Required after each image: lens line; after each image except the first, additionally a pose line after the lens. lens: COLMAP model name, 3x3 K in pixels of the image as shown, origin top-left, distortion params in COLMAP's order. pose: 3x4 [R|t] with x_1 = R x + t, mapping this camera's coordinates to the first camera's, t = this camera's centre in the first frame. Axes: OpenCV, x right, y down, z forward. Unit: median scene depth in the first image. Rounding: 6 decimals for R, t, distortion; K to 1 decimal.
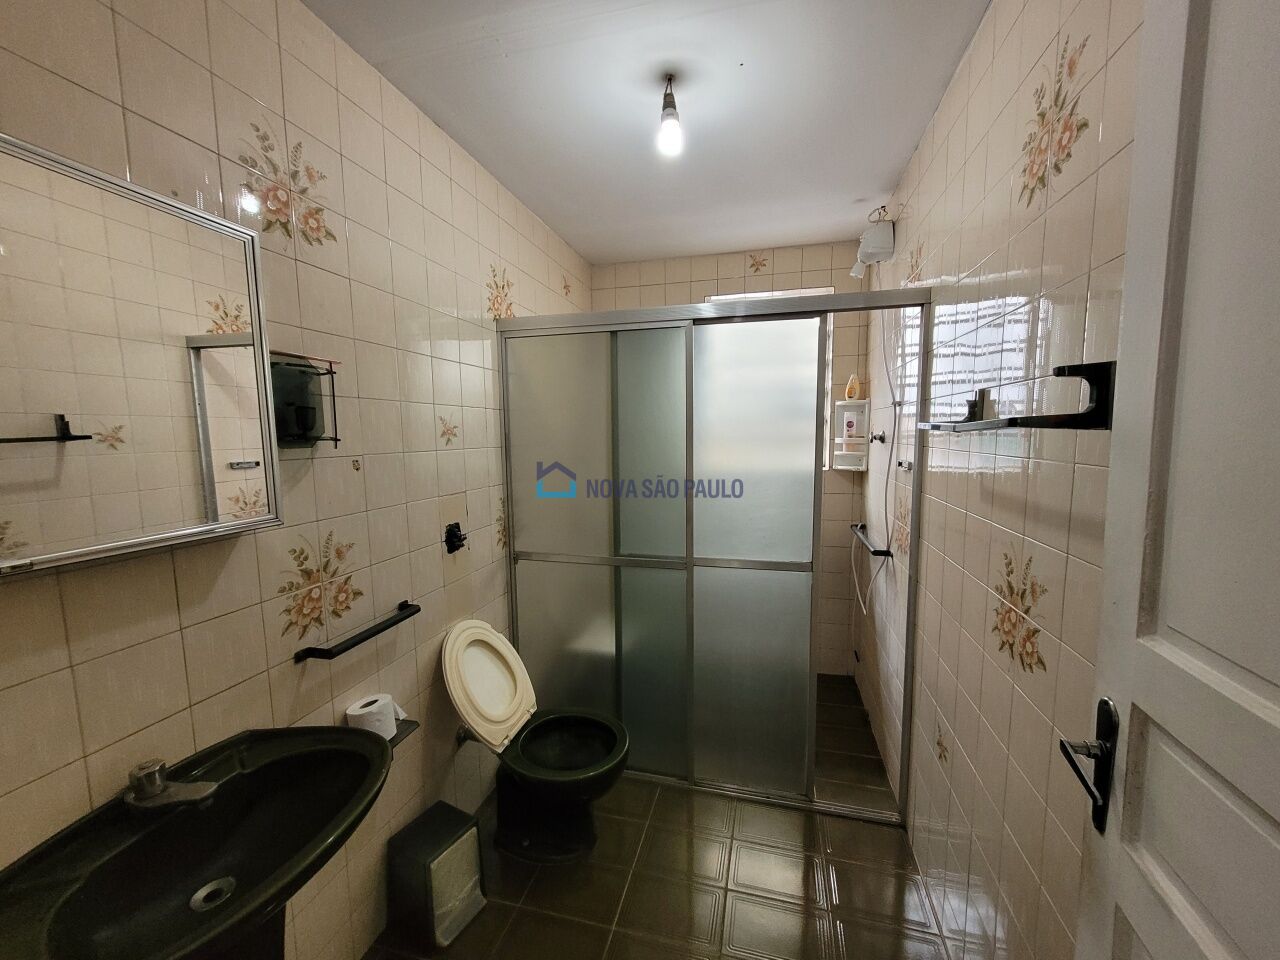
lens RADIAL K [[501.4, 0, 652.1], [0, 501.4, 483.9], [0, 0, 1]] dist [0.003684, -0.000054]
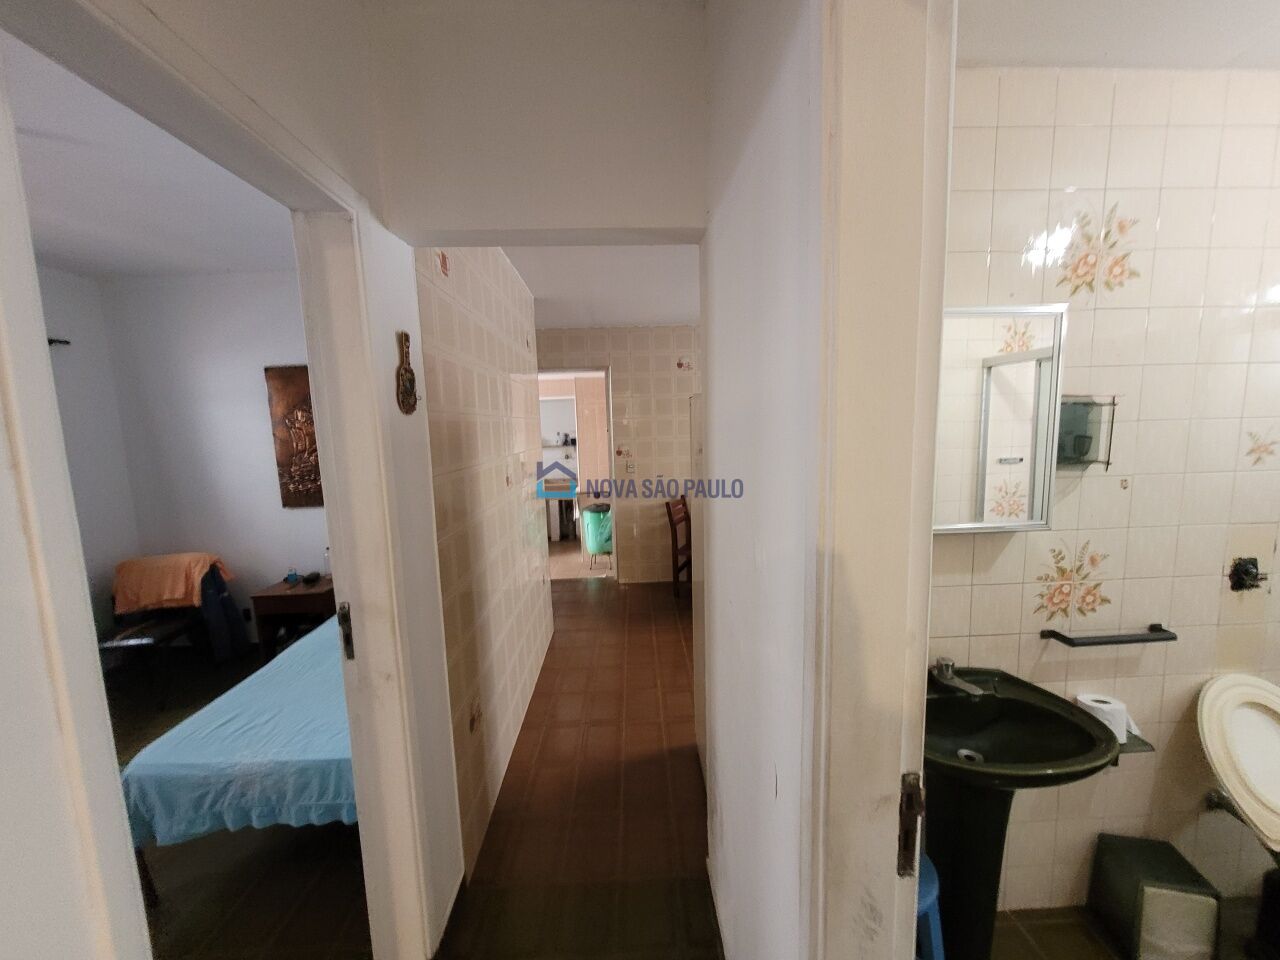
lens RADIAL K [[501.4, 0, 652.1], [0, 501.4, 483.9], [0, 0, 1]] dist [0.003684, -0.000054]
pose [[0.286035, 0.118817, -0.950824, 0.154697], [-0.078782, 0.991839, 0.100242, -0.071178], [0.954975, 0.046235, 0.293062, -0.299491]]
